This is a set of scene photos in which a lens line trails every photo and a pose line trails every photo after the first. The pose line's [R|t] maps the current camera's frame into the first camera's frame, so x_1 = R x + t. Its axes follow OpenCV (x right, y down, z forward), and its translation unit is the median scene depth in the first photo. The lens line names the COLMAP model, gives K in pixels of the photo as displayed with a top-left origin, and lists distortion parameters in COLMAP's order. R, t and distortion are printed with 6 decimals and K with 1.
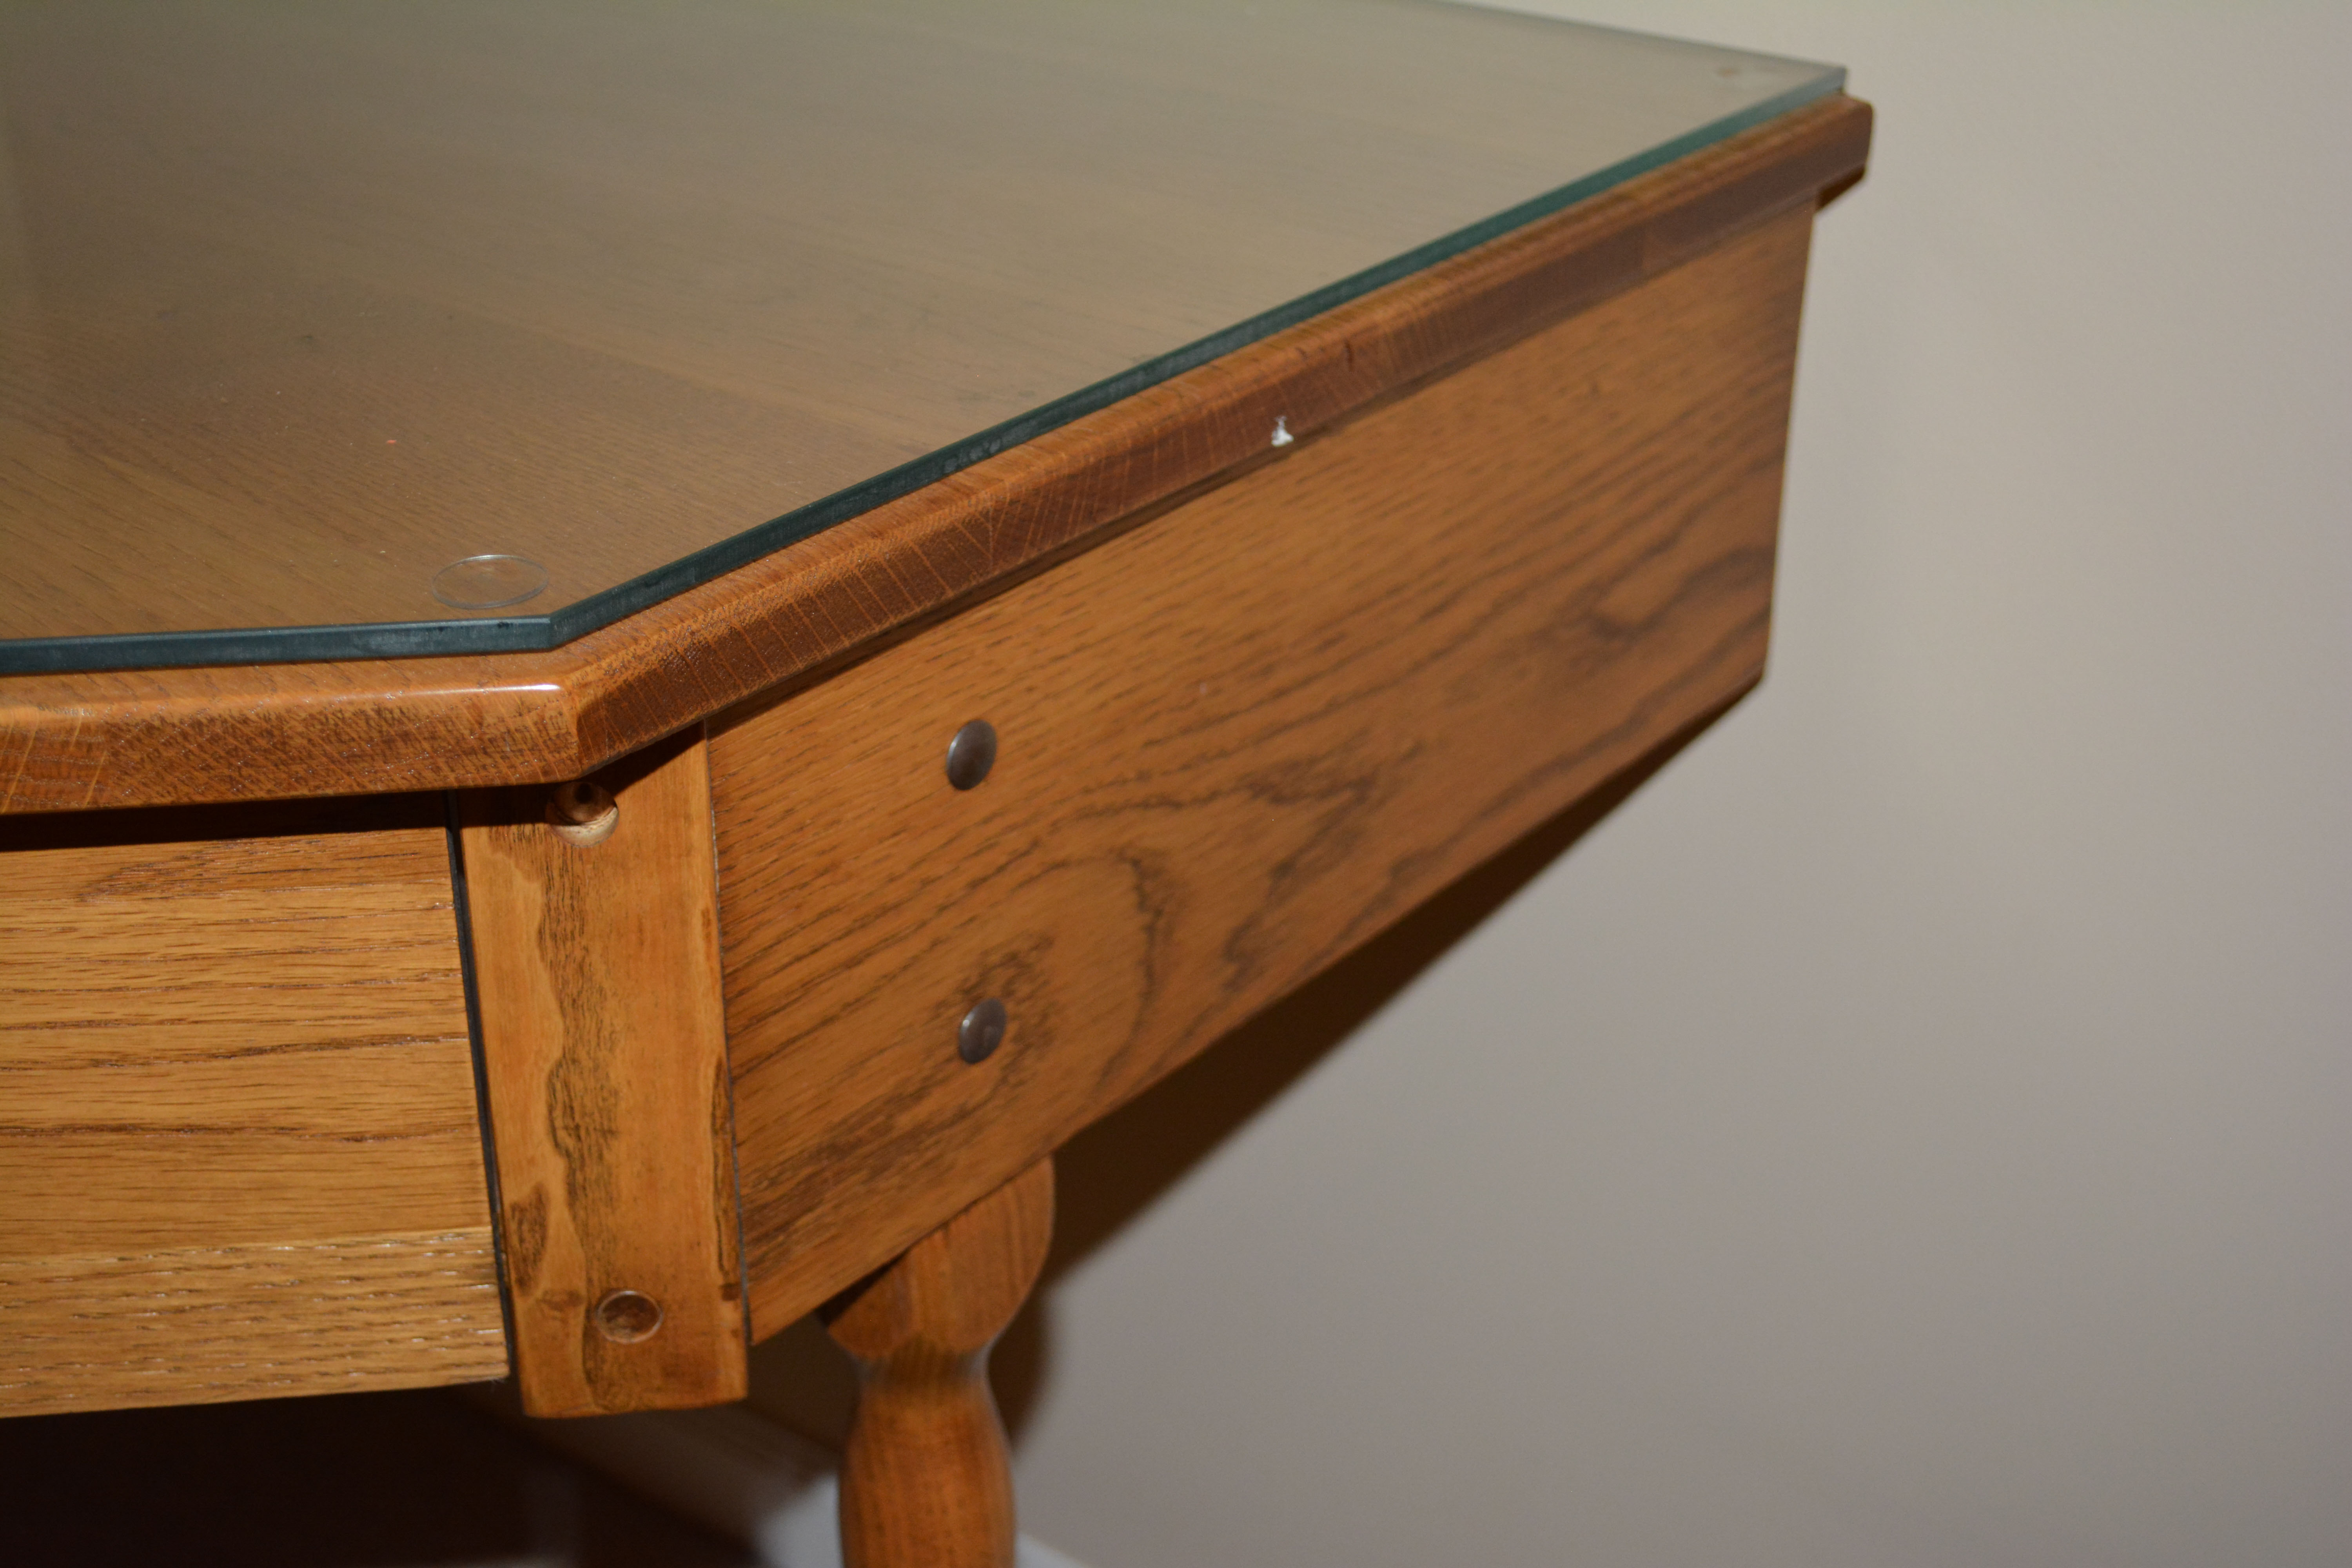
lens RADIAL K [[2933.5, 0, 1151.5], [0, 2933.5, 782.0], [0, 0, 1]] dist [-0.014209, 0.000000]
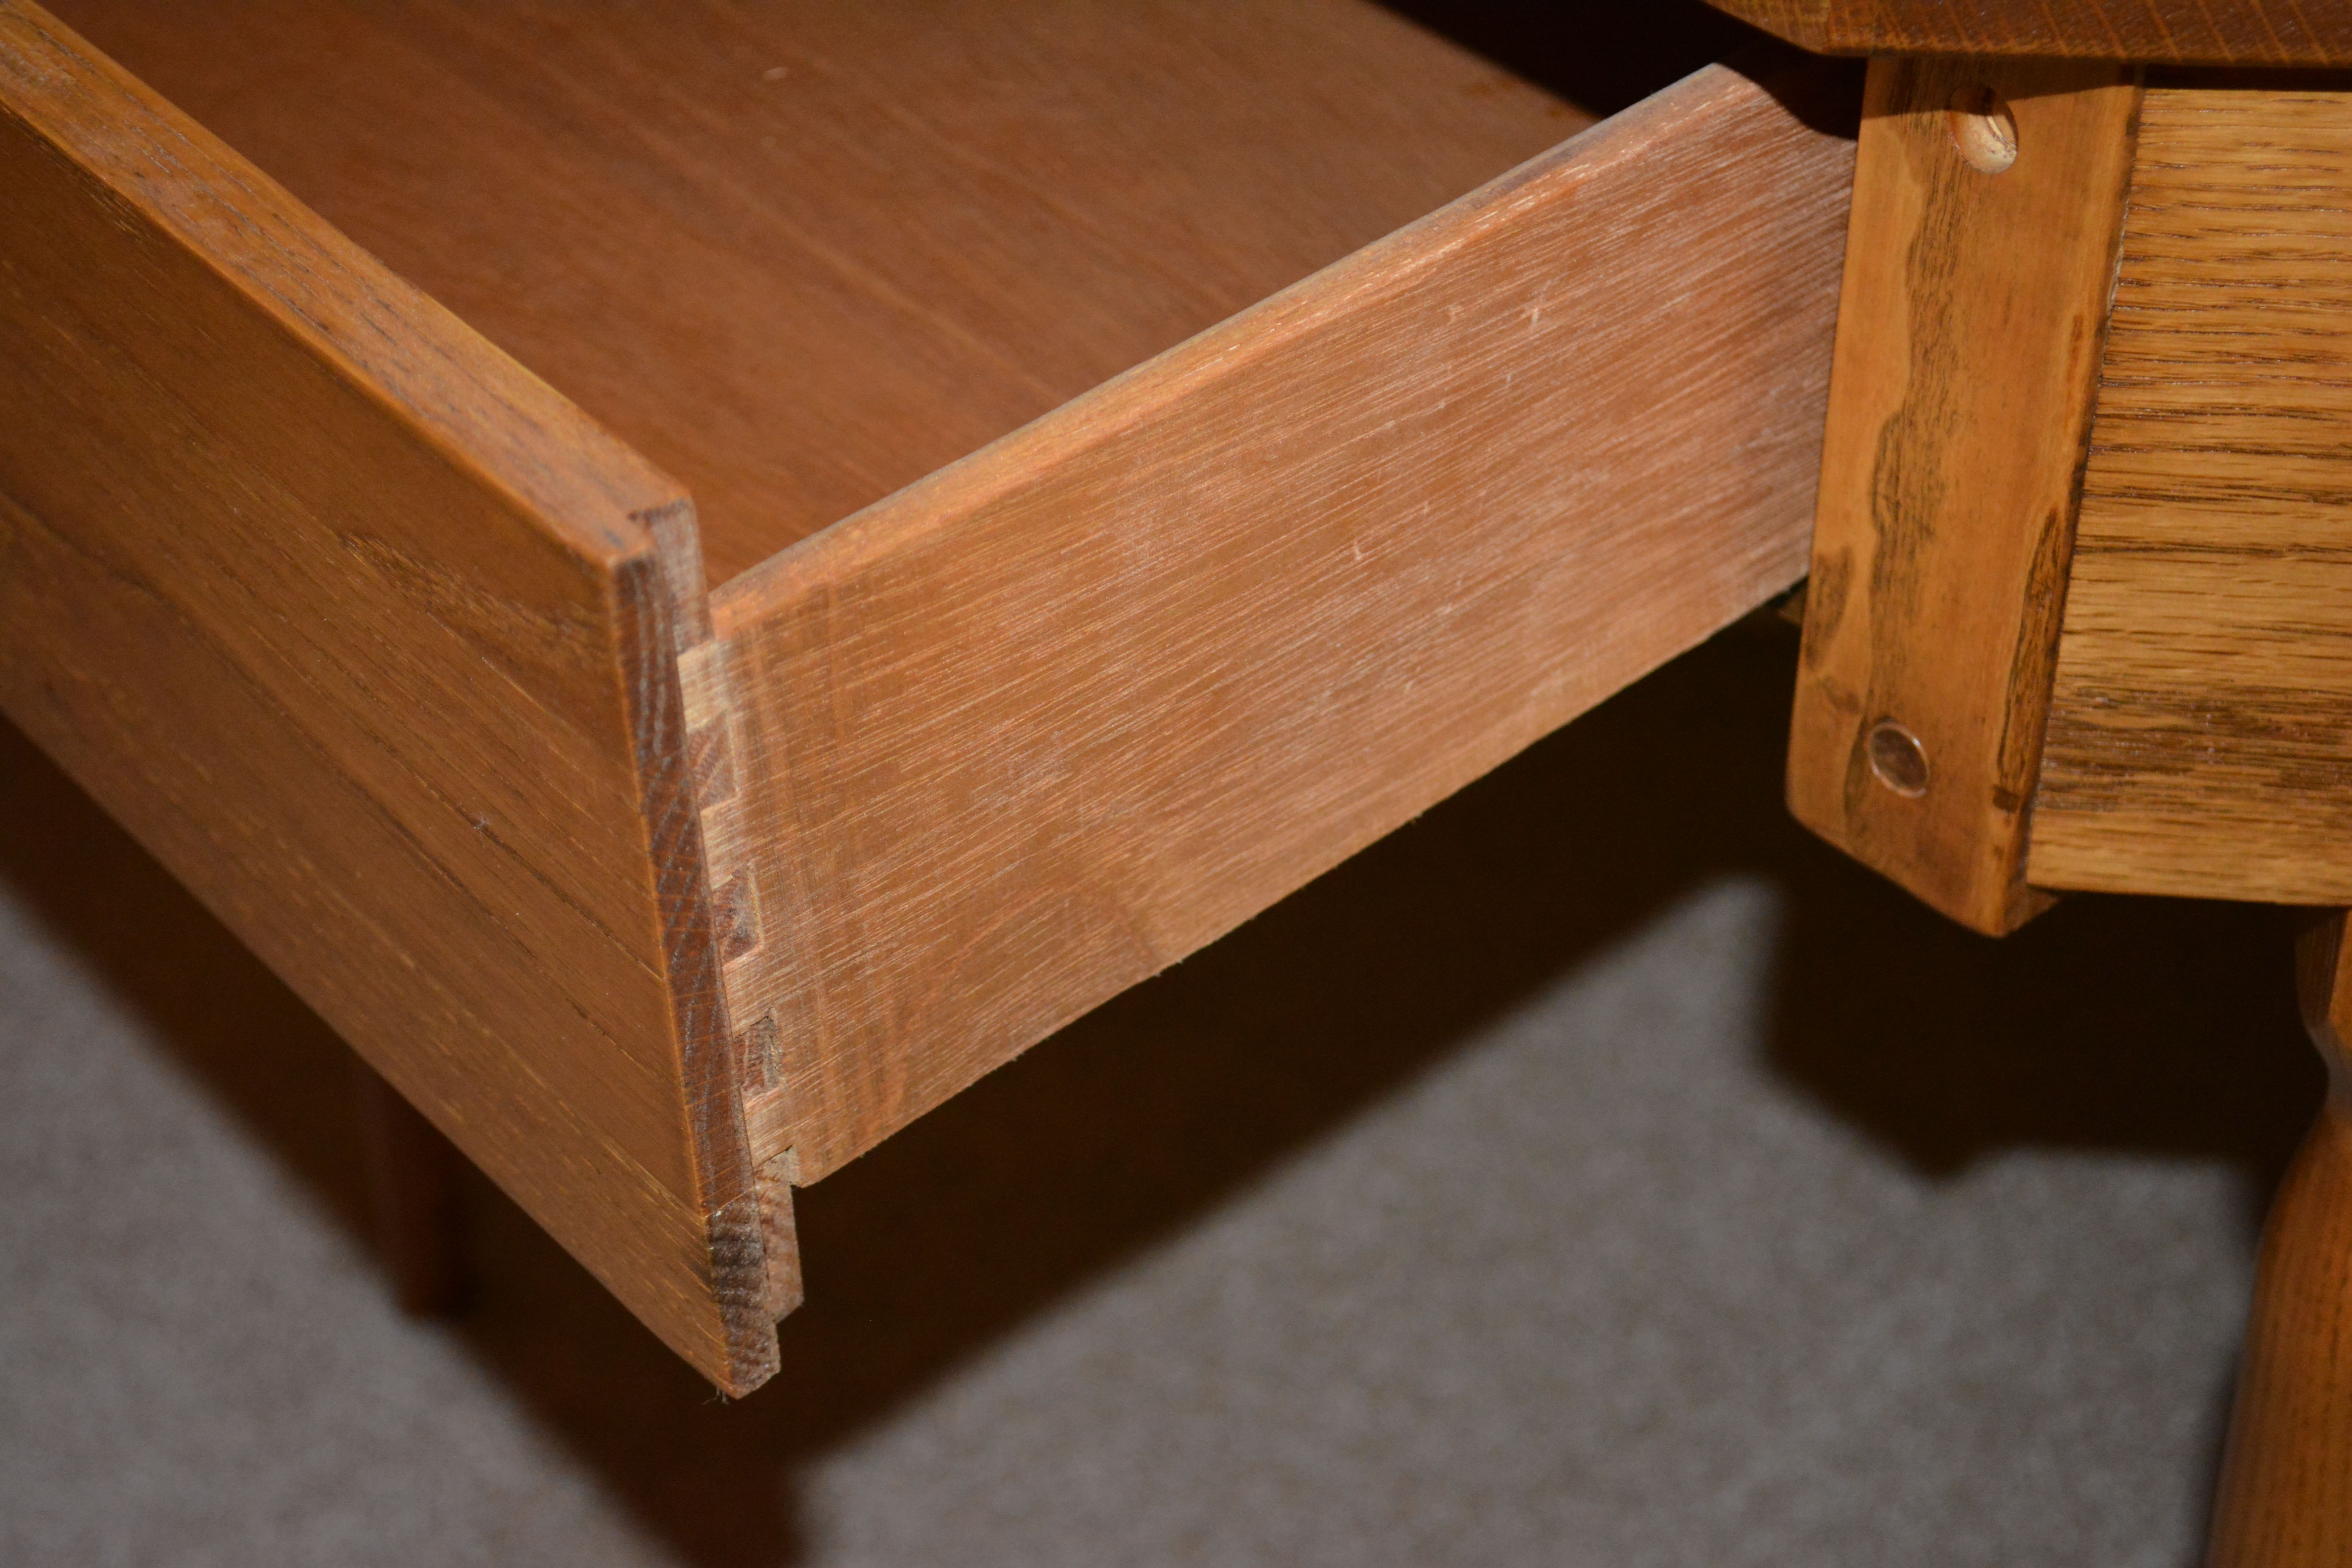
lens RADIAL K [[4142.6, 0, 1159.9], [0, 4142.6, 779.4], [0, 0, 1]] dist [0.018677, 0.000000]
pose [[0.553017, 0.510497, -0.658457, 0.450818], [-0.364902, 0.858877, 0.359412, -0.142165], [0.749012, 0.041511, 0.661255, 0.113073]]
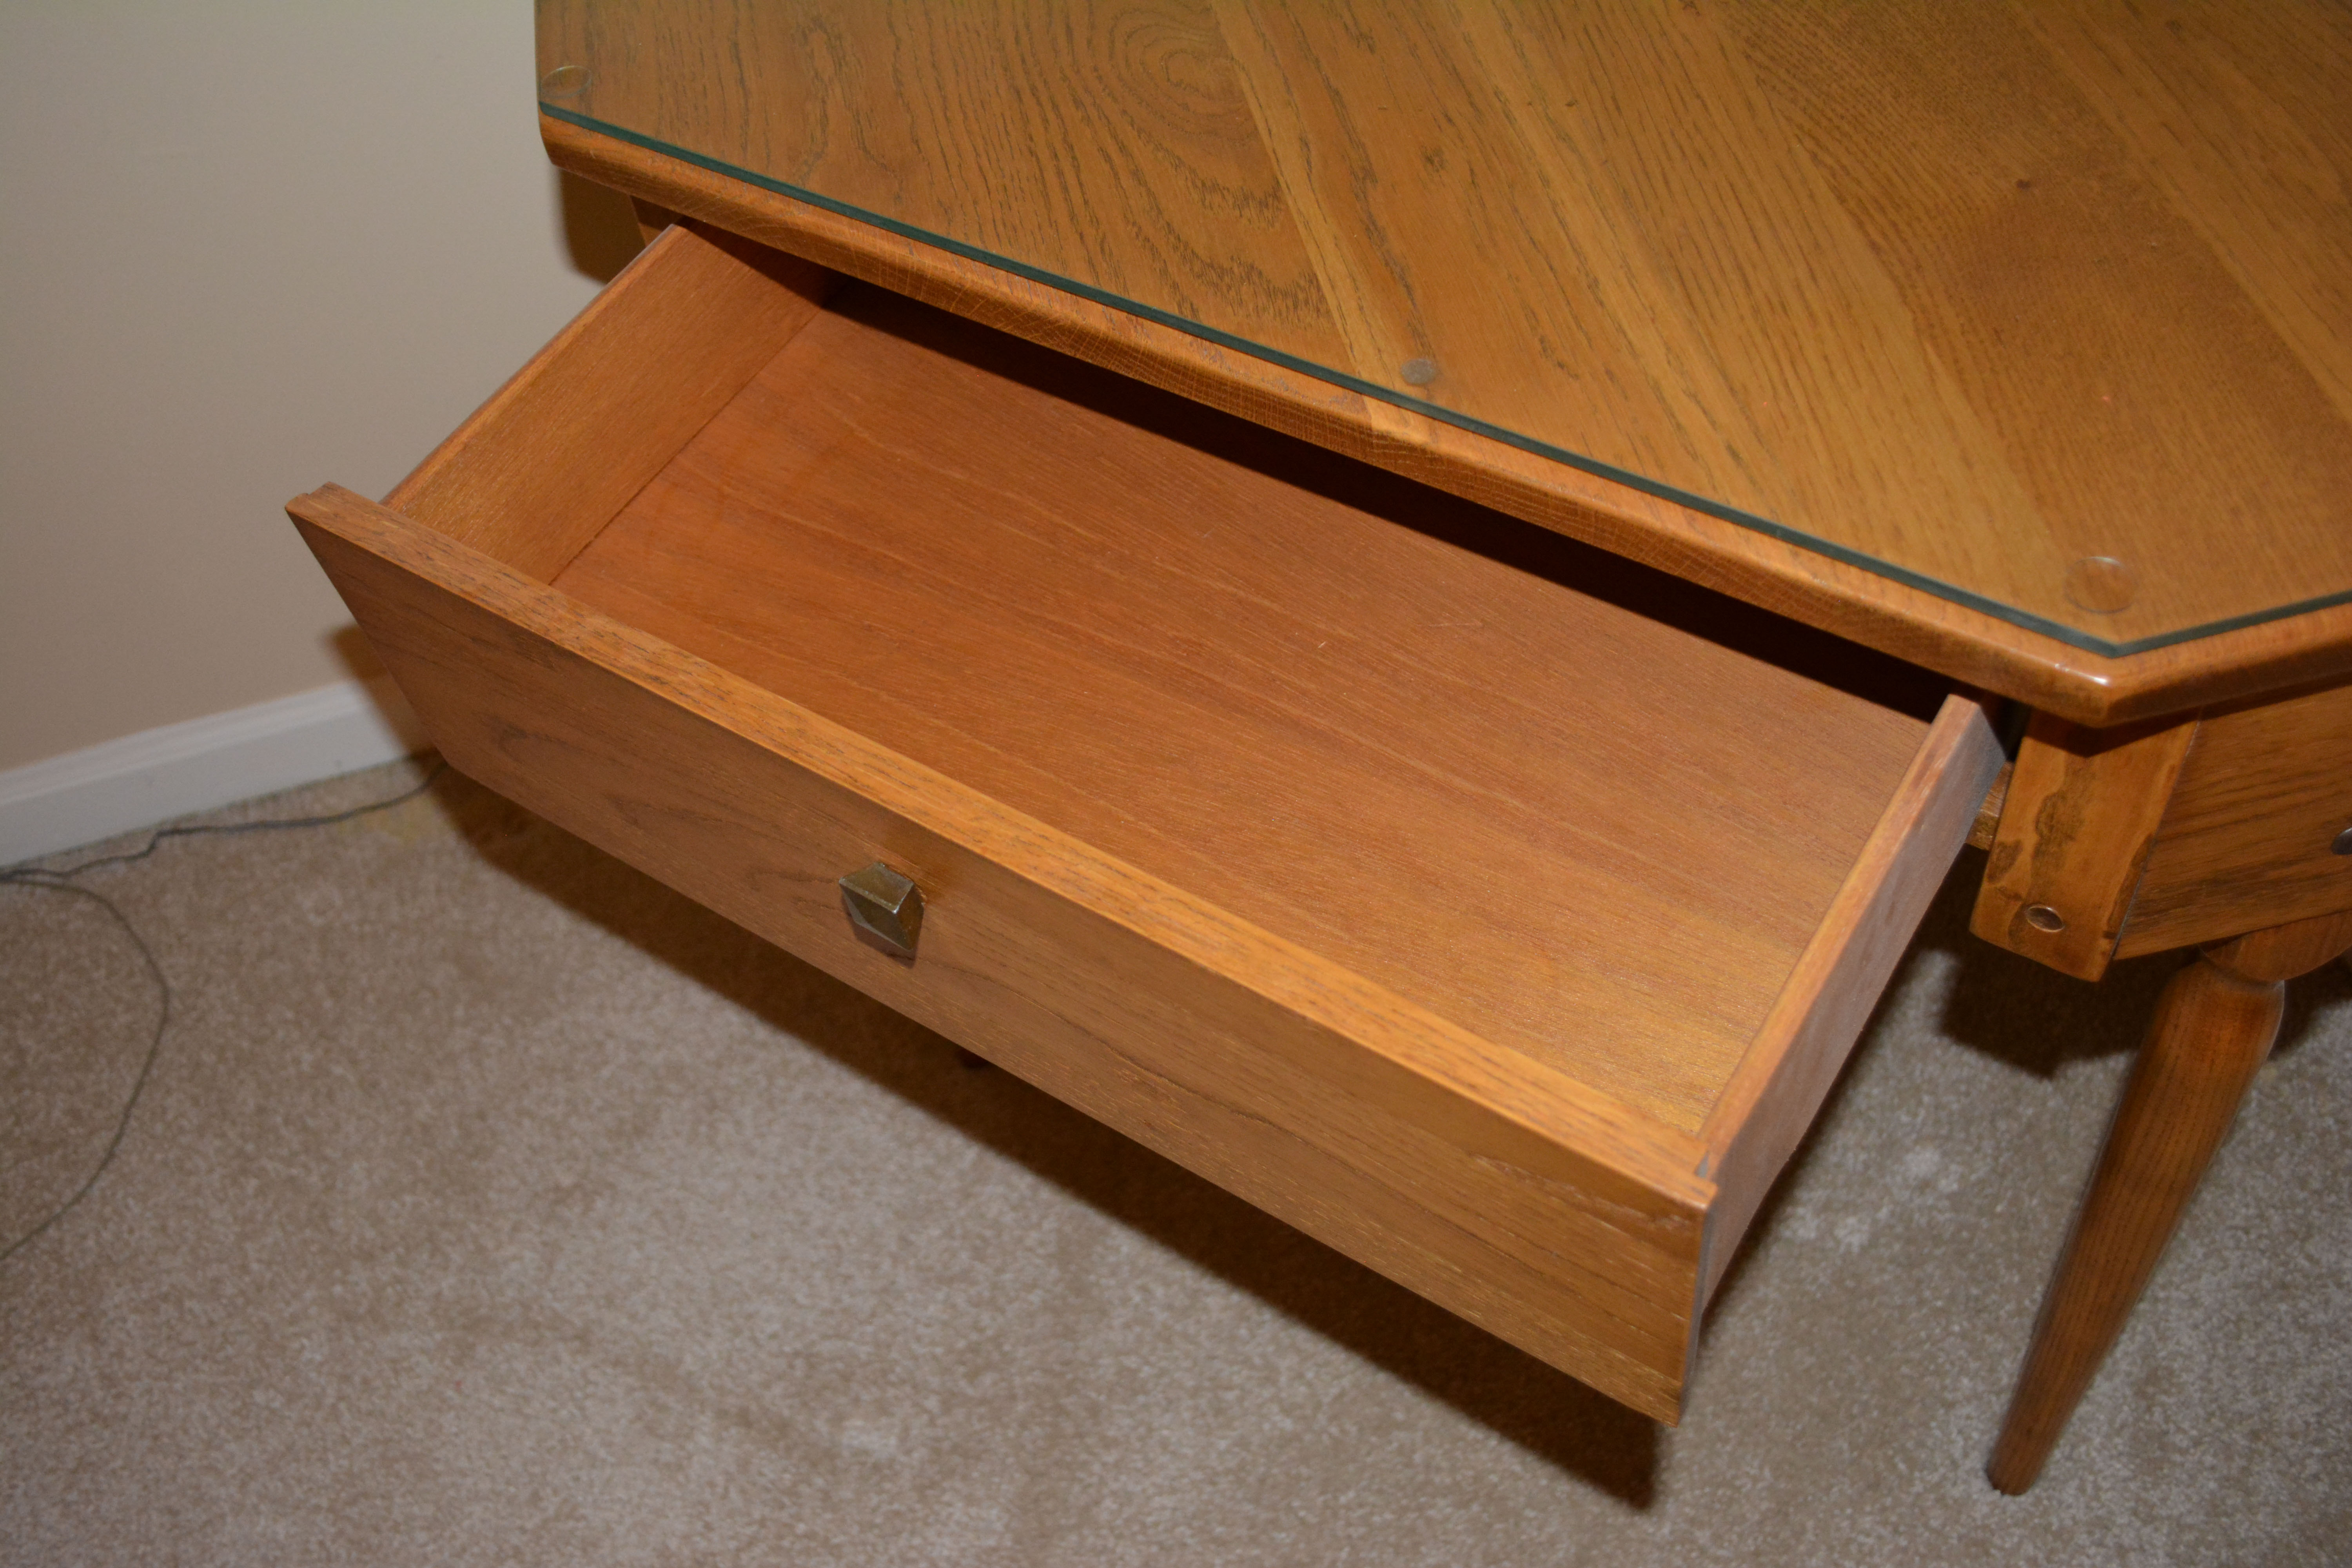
lens RADIAL K [[2267.4, 0, 1171.0], [0, 2267.4, 782.2], [0, 0, 1]] dist [-0.059106, 0.000000]
pose [[0.752262, 0.451105, -0.480215, 0.021879], [-0.187020, 0.845072, 0.500877, -0.418858], [0.631764, -0.286981, 0.720081, -0.187504]]
